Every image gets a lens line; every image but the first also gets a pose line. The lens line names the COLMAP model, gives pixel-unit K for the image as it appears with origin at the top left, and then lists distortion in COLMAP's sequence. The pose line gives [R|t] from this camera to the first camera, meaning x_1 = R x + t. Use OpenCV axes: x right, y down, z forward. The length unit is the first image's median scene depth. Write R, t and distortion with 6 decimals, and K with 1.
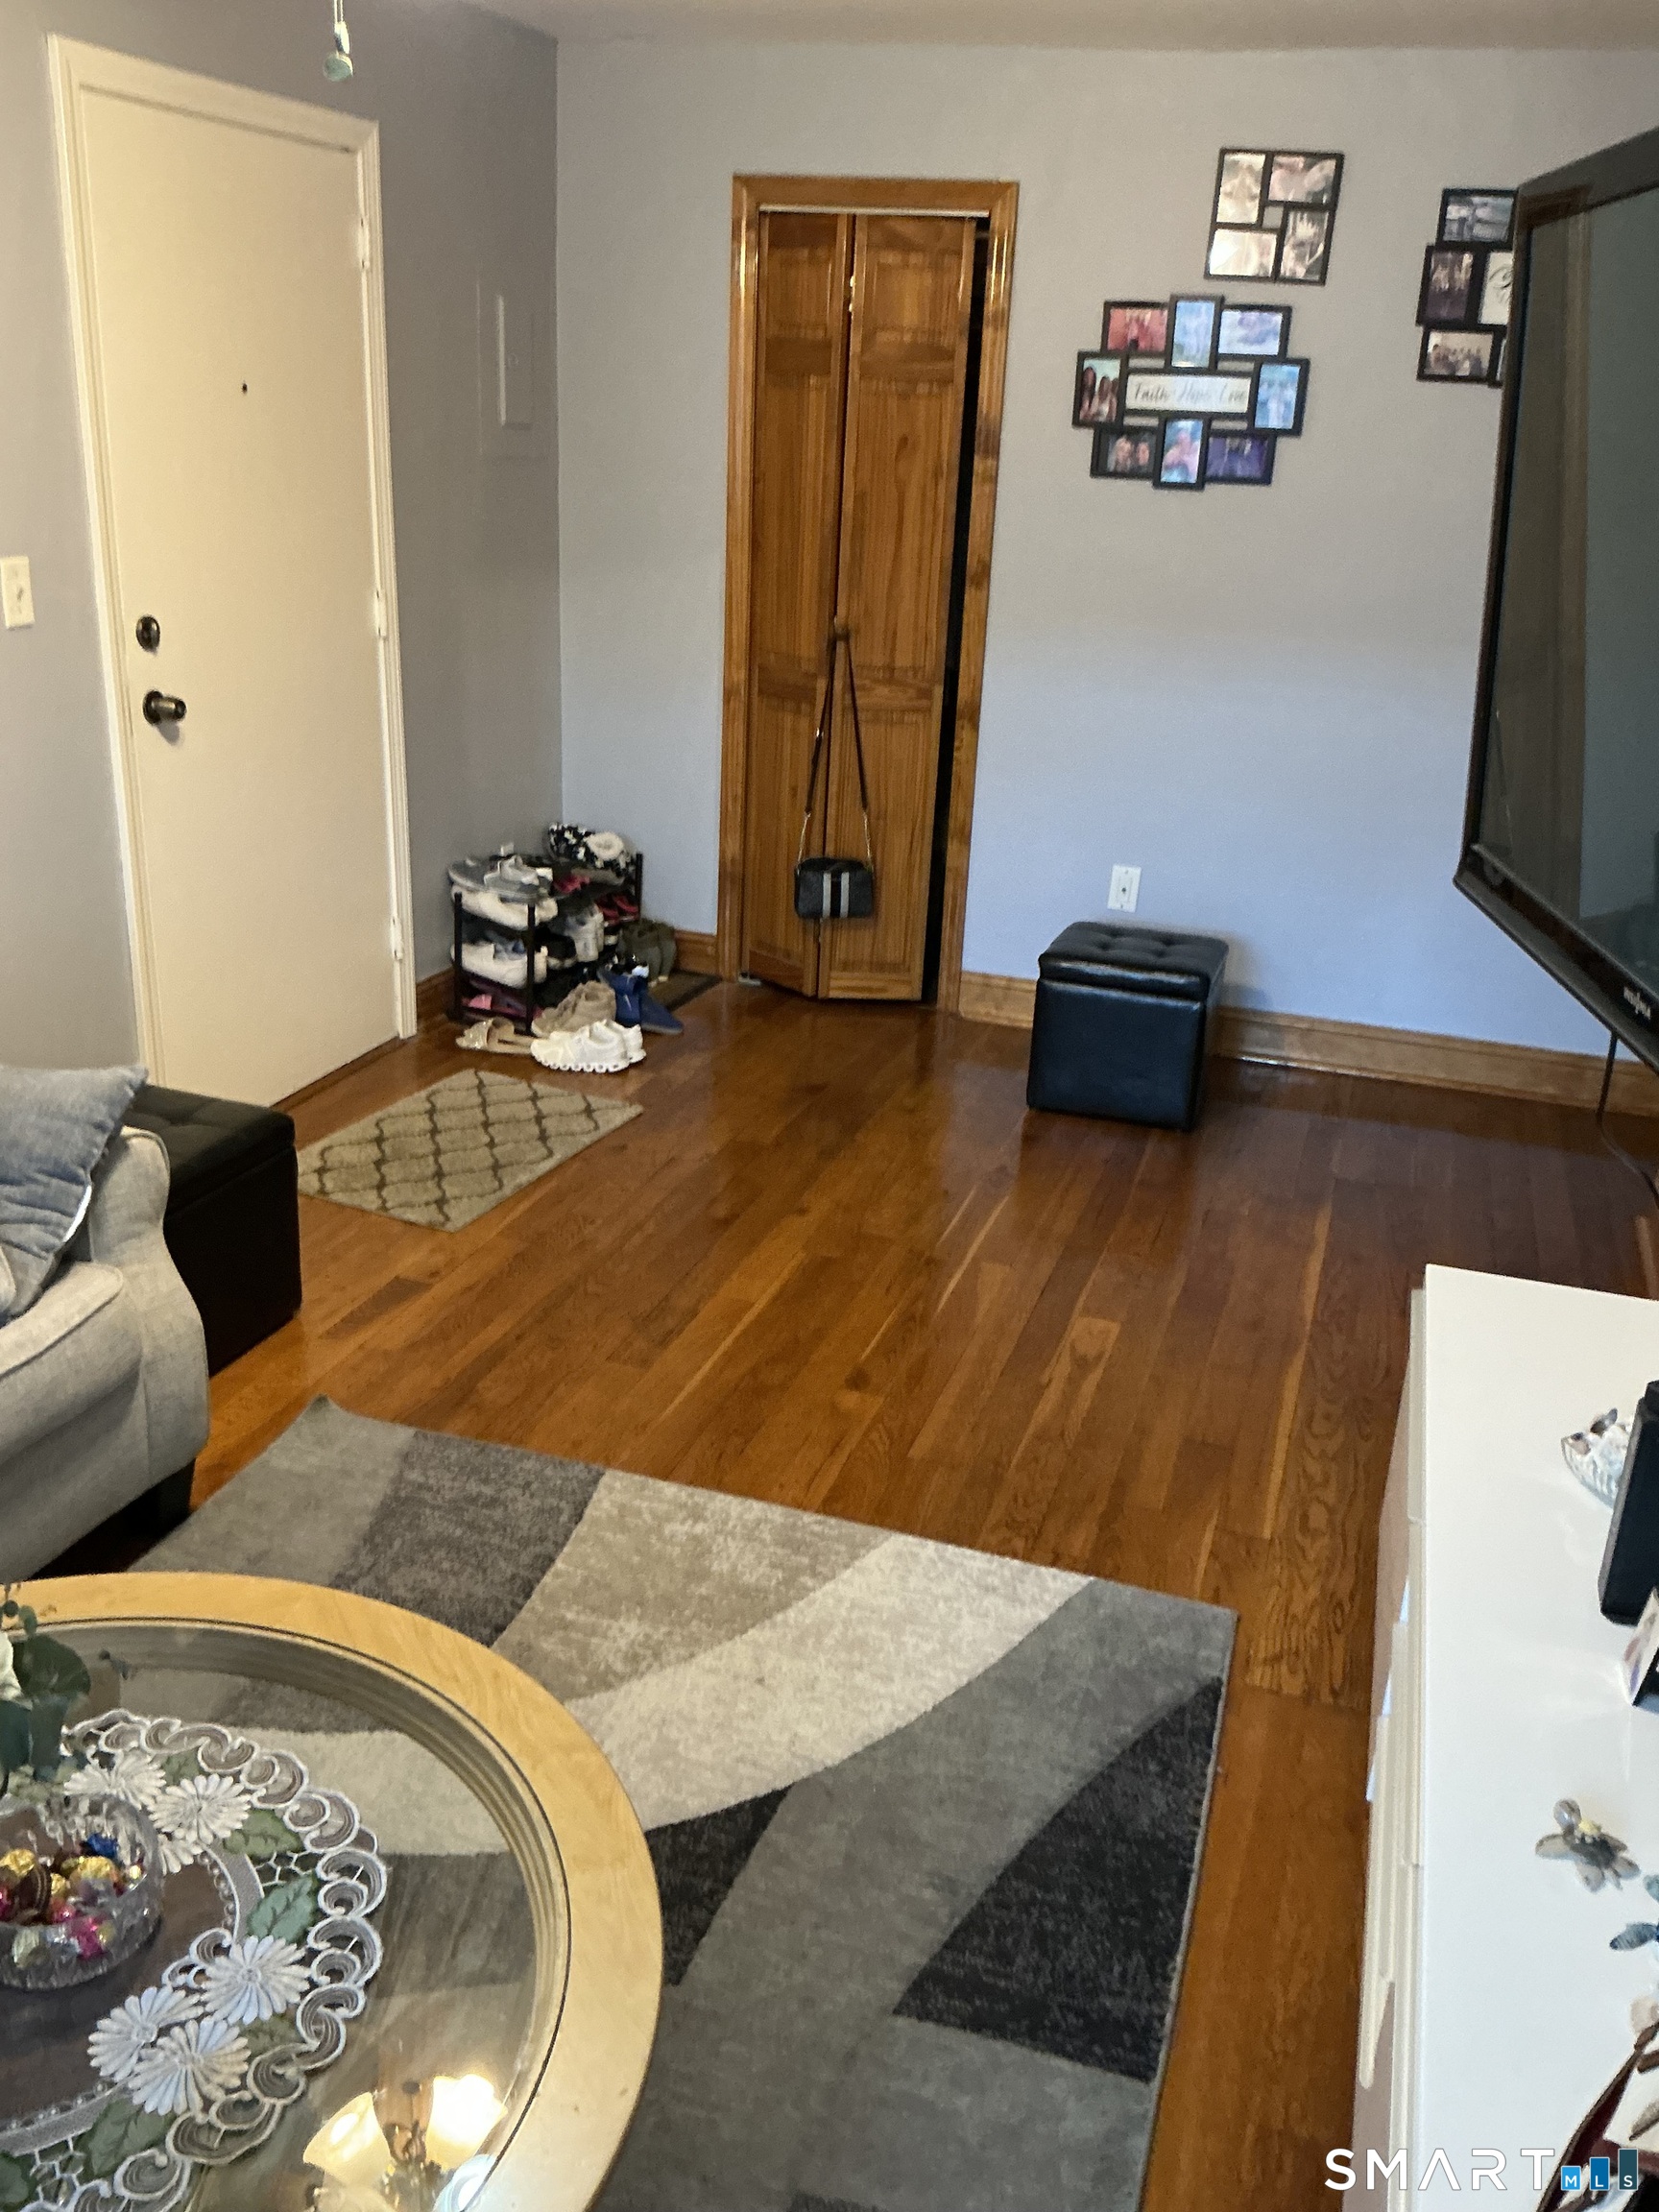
lens RADIAL K [[1823.0, 0, 836.2], [0, 1823.0, 1103.2], [0, 0, 1]] dist [0.141752, -0.305888]
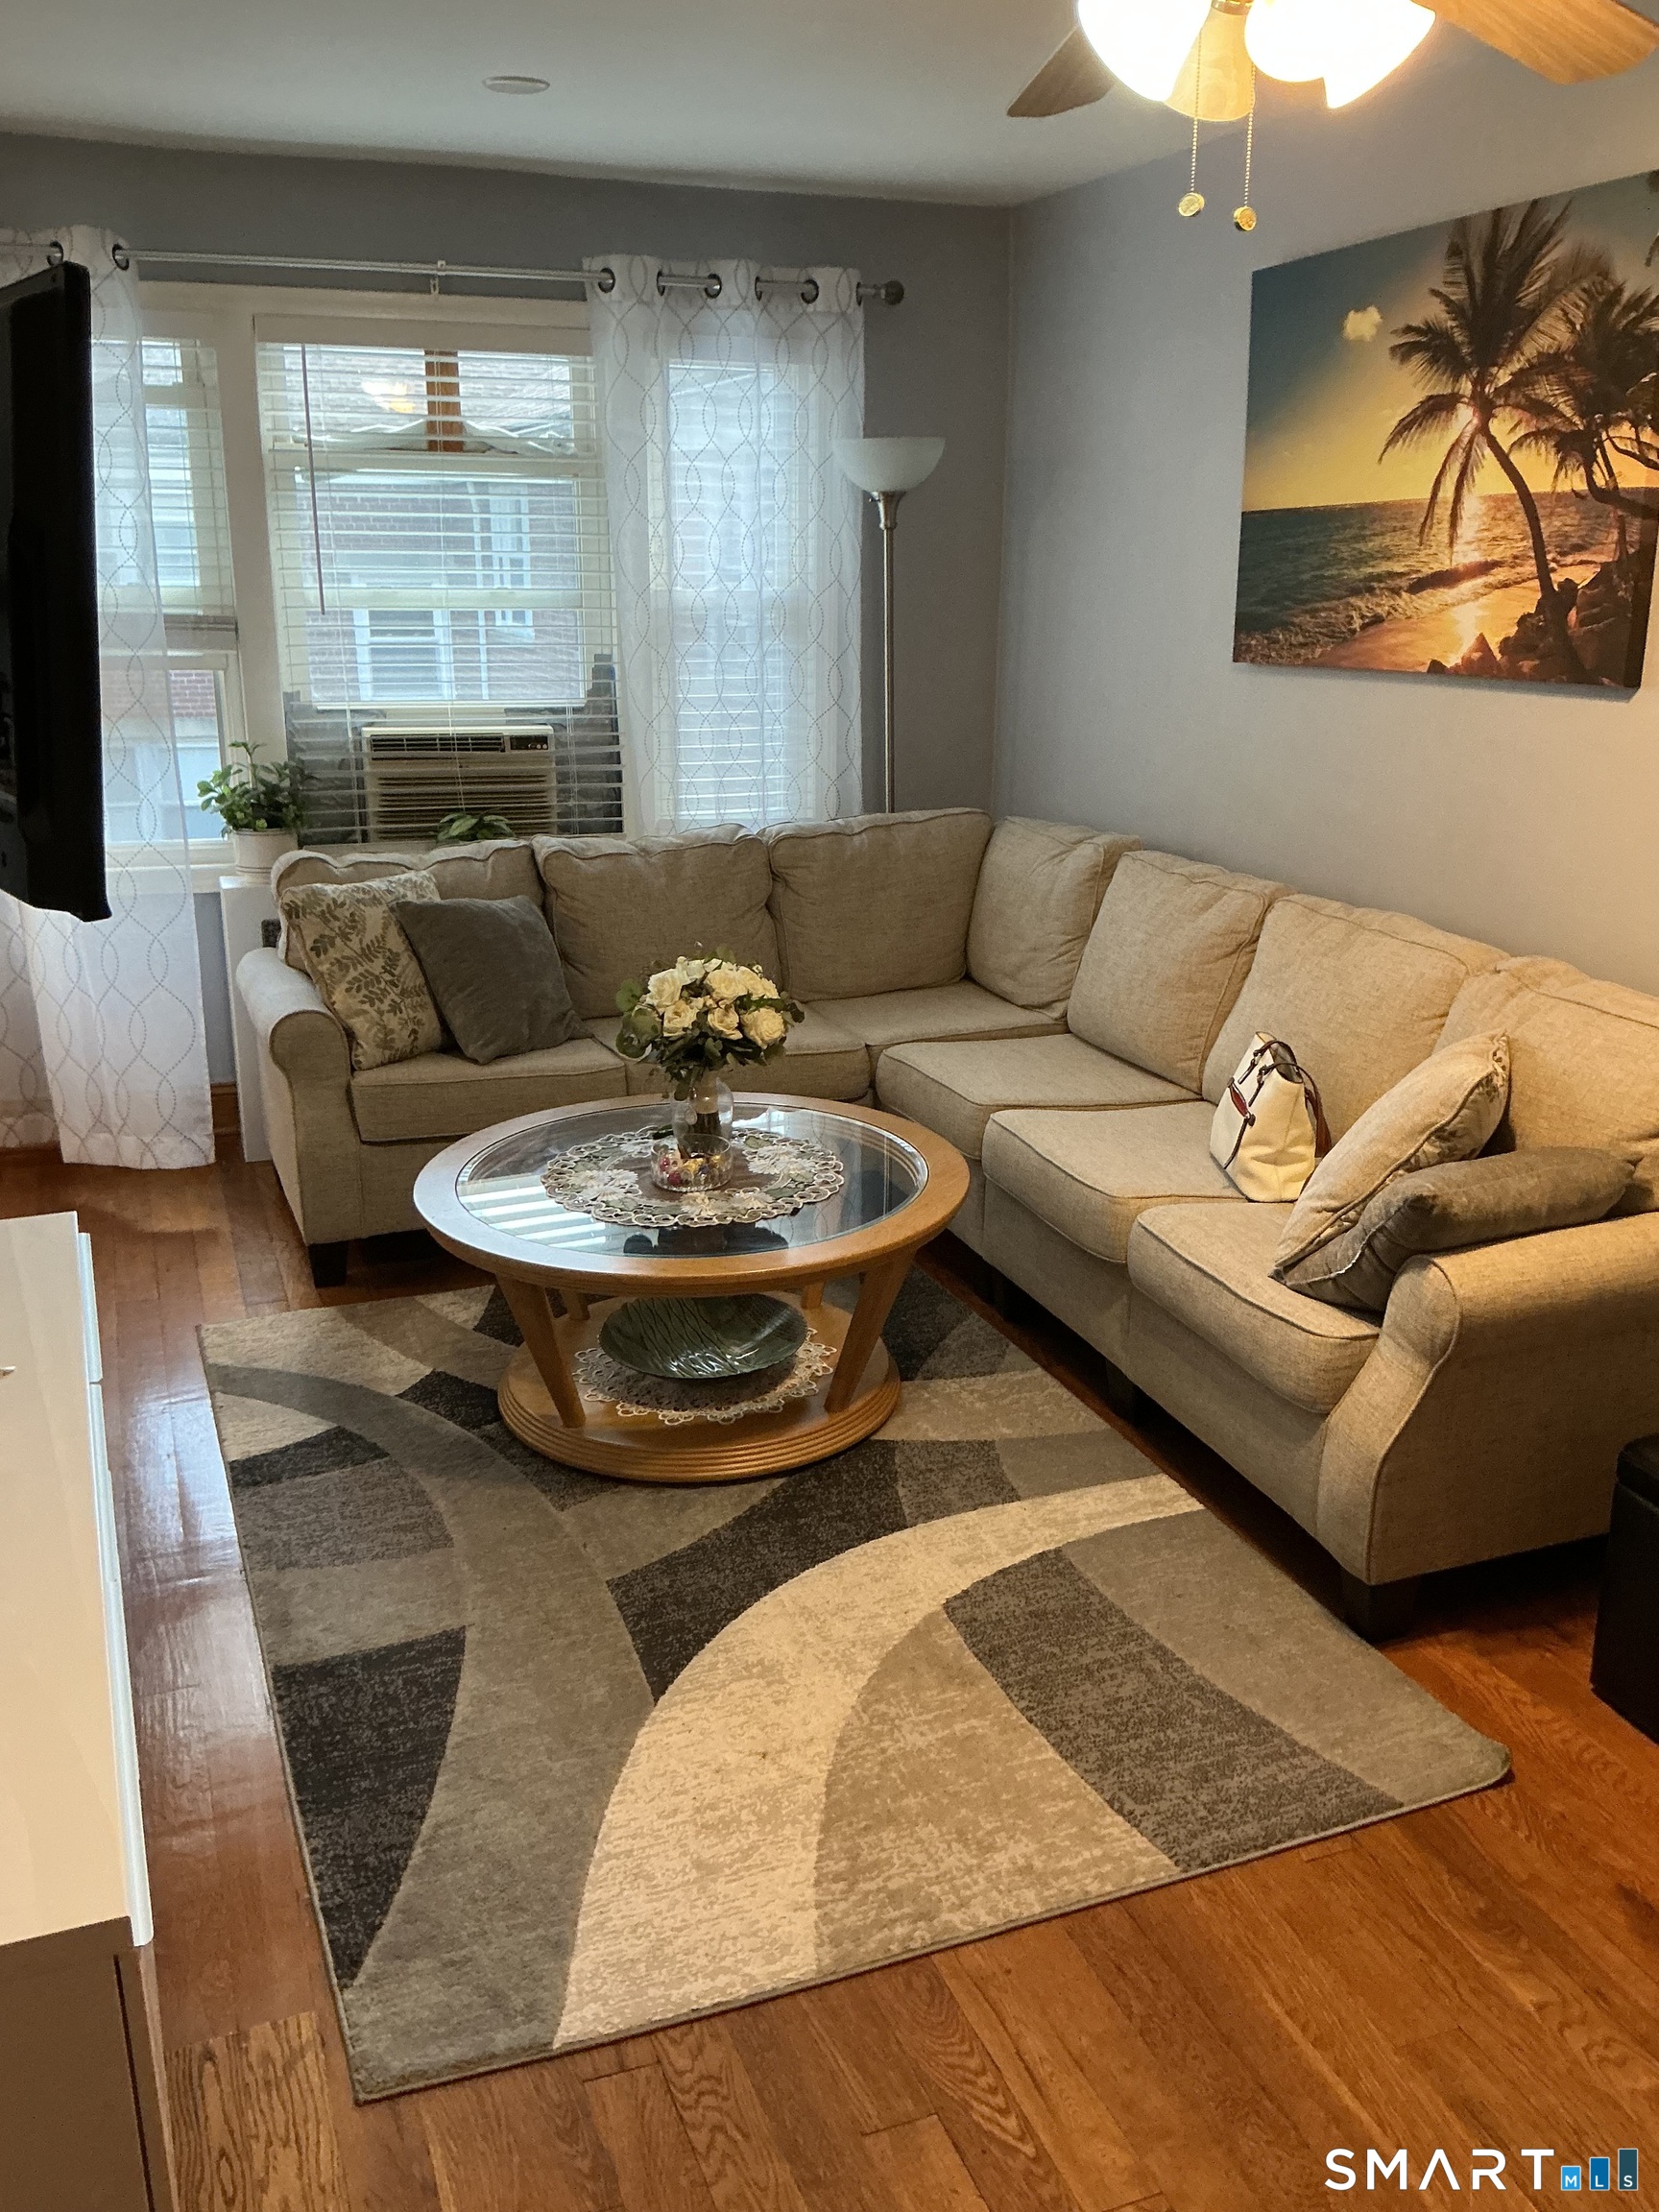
lens RADIAL K [[1823.0, 0, 836.2], [0, 1823.0, 1103.2], [0, 0, 1]] dist [0.141752, -0.305888]
pose [[-0.771987, 0.133982, -0.621357, 0.269622], [-0.262521, 0.823063, 0.503637, -0.264720], [0.578894, 0.551921, -0.600221, 0.760144]]
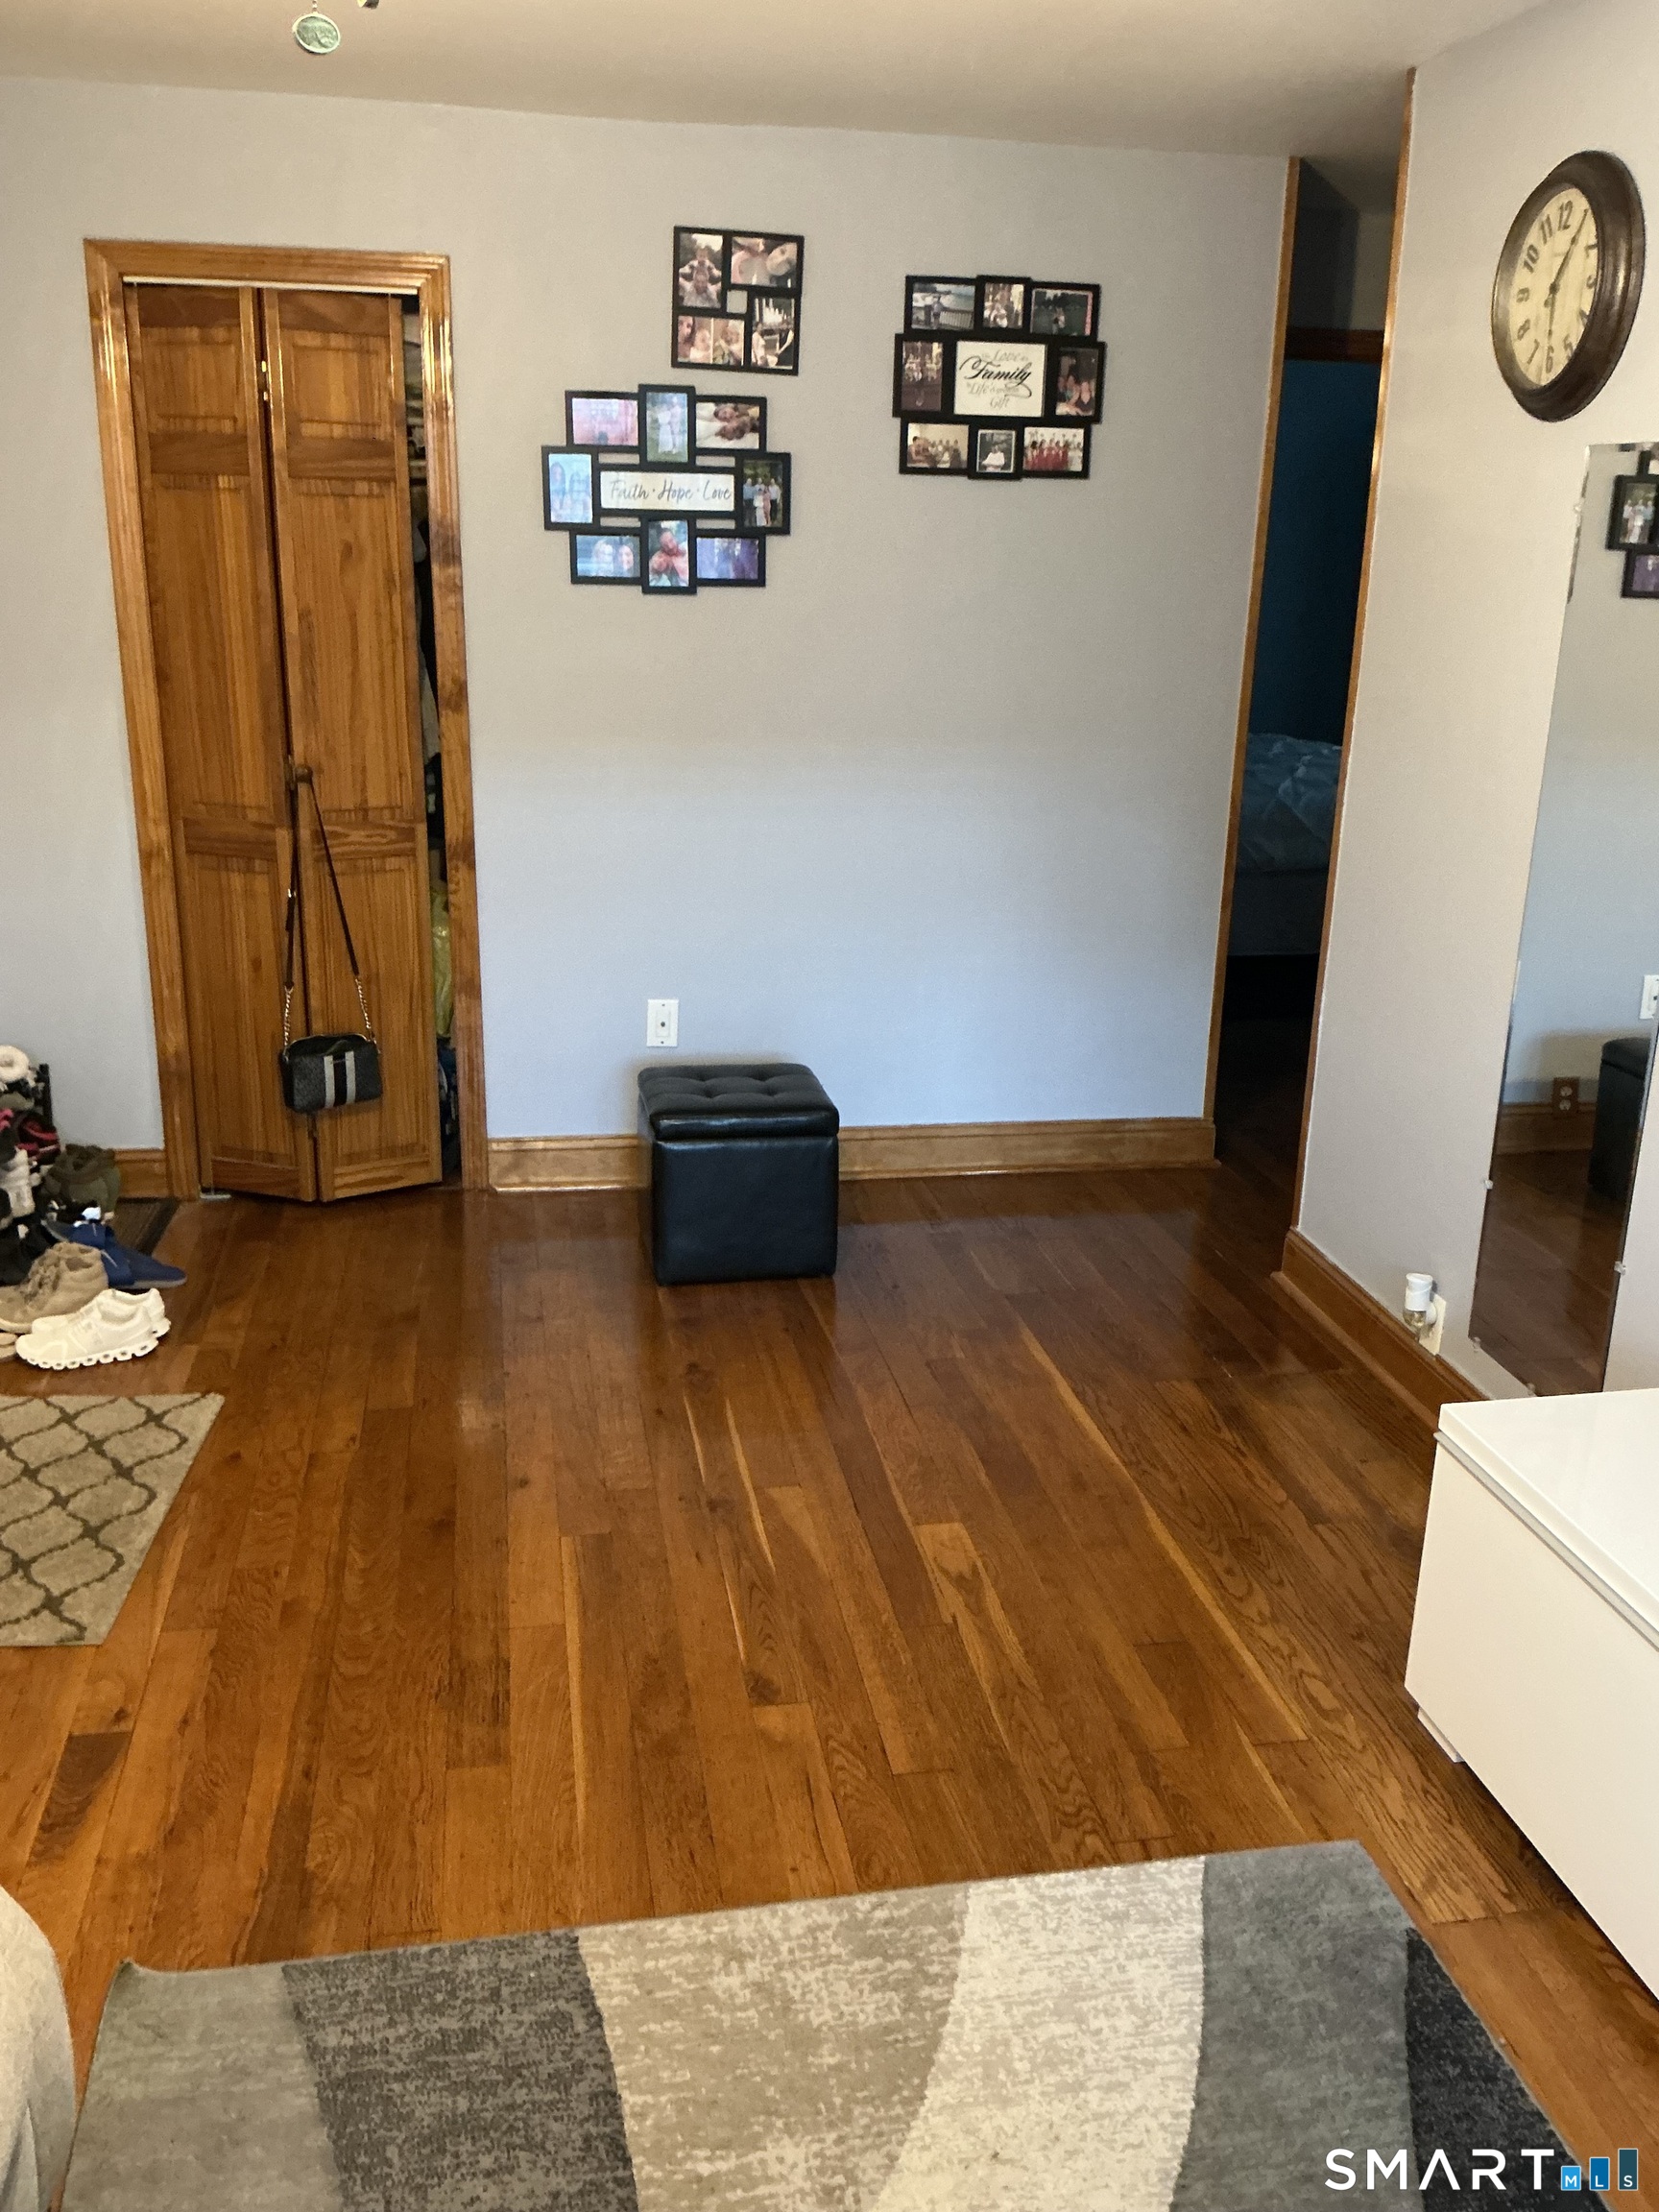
lens RADIAL K [[1823.0, 0, 836.2], [0, 1823.0, 1103.2], [0, 0, 1]] dist [0.141752, -0.305888]
pose [[0.878999, -0.168142, 0.446194, -0.195834], [0.185816, 0.982576, 0.004214, -0.071049], [-0.439128, 0.079206, 0.894926, 0.162214]]
